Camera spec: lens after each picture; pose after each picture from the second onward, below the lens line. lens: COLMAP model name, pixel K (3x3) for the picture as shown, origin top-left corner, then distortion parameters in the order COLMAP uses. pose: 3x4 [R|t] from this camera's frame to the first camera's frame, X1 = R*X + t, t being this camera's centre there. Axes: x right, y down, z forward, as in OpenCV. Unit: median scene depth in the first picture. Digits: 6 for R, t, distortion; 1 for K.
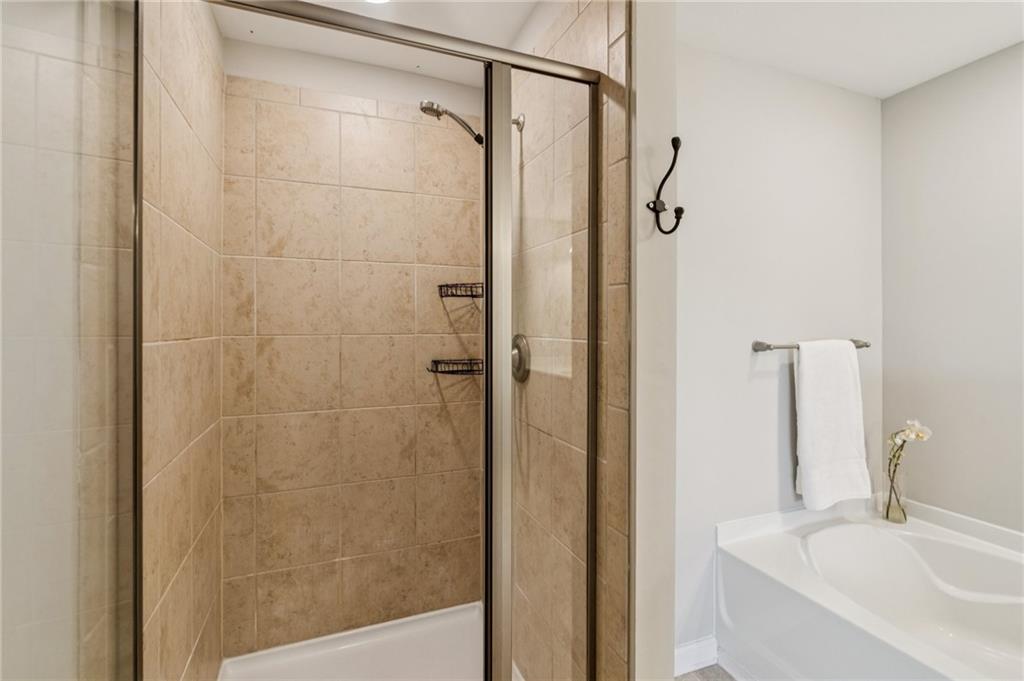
lens RADIAL K [[471.1, 0, 520.4], [0, 471.1, 327.4], [0, 0, 1]] dist [-0.000597, -0.000357]
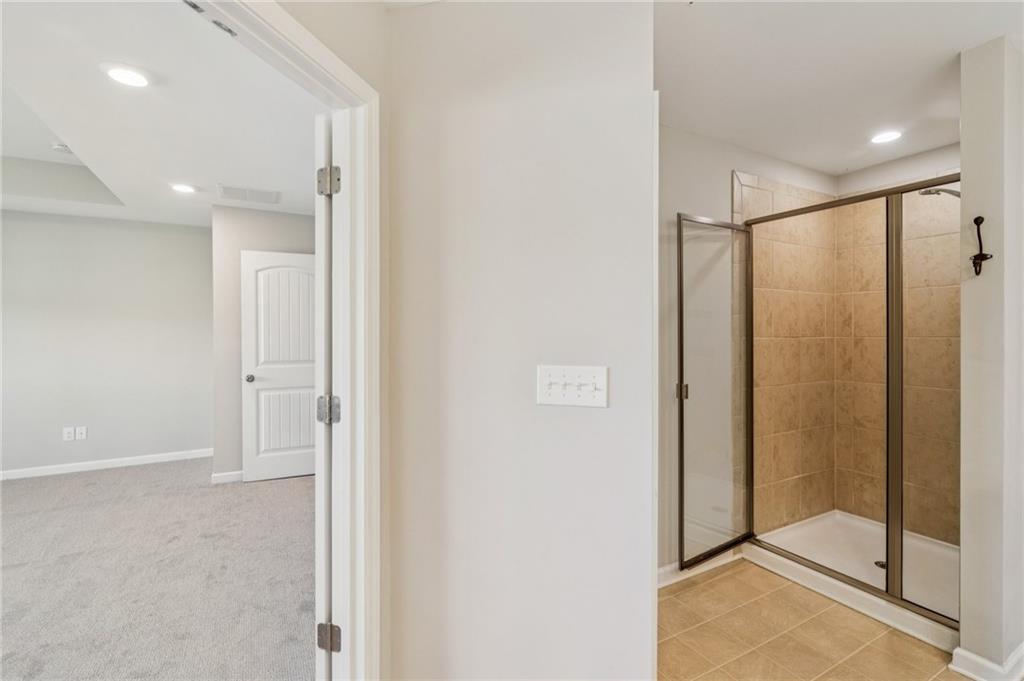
lens RADIAL K [[471.1, 0, 506.6], [0, 471.1, 331.7], [0, 0, 1]] dist [-0.000597, -0.000357]
pose [[0.098602, -0.000973, -0.995126, 1.070062], [0.003052, 0.999995, -0.000676, -0.004787], [0.995122, -0.002970, 0.098604, -0.472842]]
